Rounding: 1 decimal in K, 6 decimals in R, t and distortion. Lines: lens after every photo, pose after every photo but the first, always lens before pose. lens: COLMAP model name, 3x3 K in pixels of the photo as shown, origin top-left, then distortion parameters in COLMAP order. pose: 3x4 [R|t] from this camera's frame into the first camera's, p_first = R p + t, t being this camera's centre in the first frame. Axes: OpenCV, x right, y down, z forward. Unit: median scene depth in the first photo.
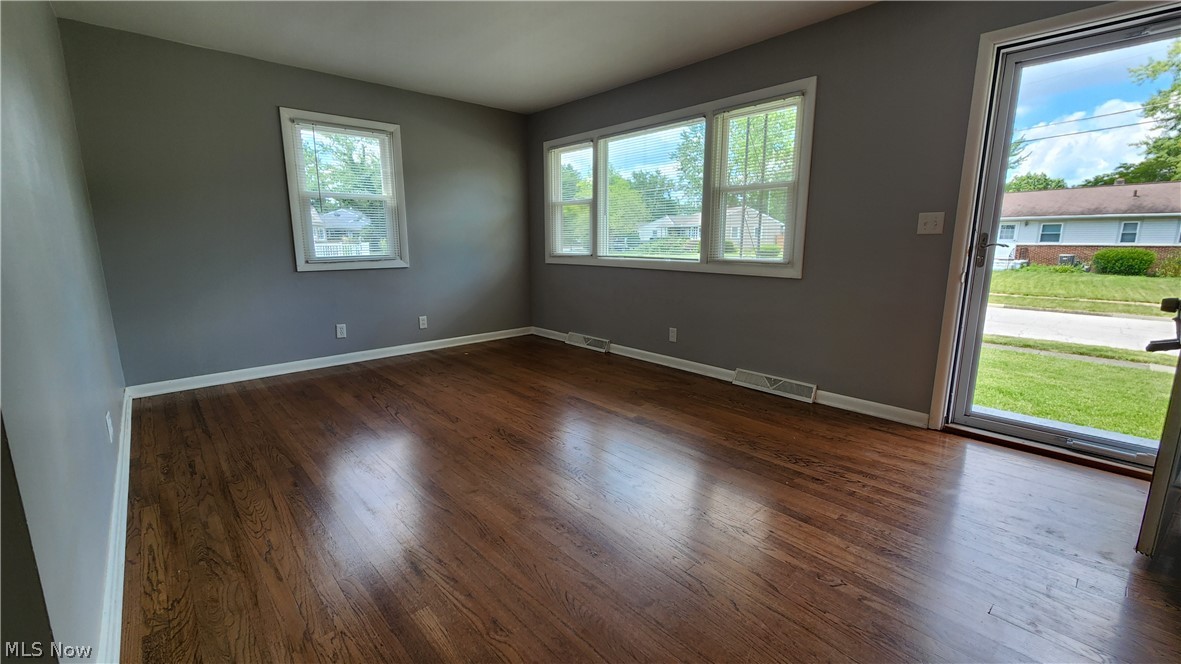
lens RADIAL K [[482.4, 0, 591.0], [0, 482.4, 331.6], [0, 0, 1]] dist [0.005664, -0.000541]
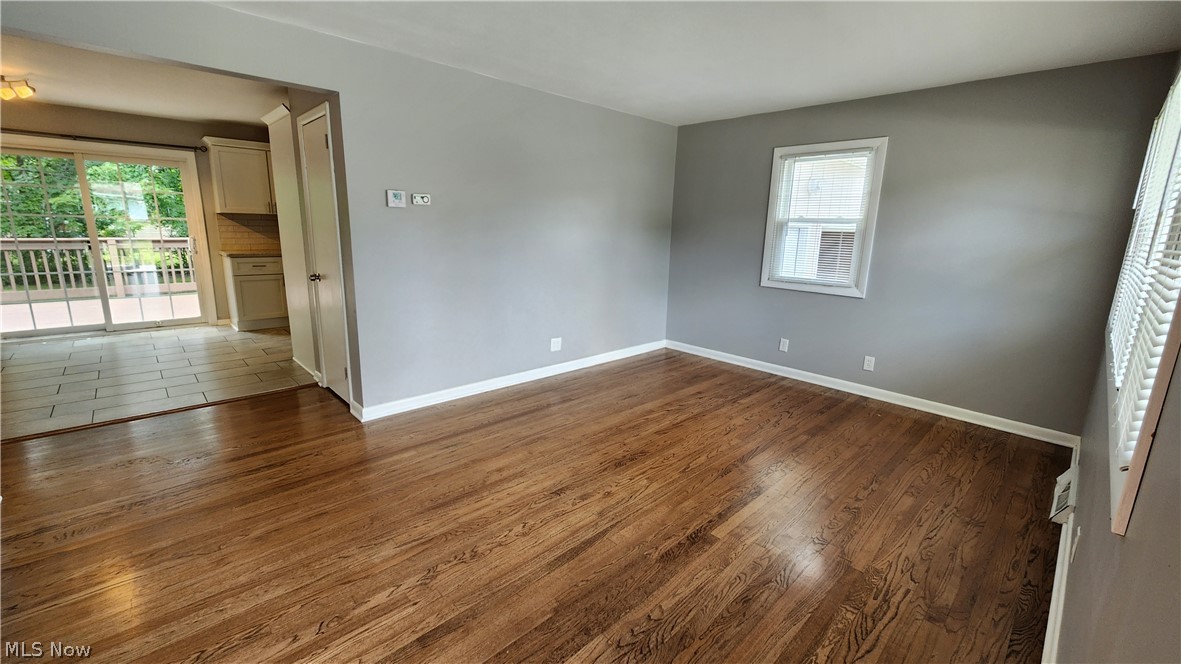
lens RADIAL K [[482.4, 0, 591.9], [0, 482.4, 328.7], [0, 0, 1]] dist [0.005664, -0.000541]
pose [[0.028189, 0.217181, -0.975724, 0.632274], [-0.216157, 0.954341, 0.206177, -0.203166], [0.975952, 0.205098, 0.073847, 0.606414]]
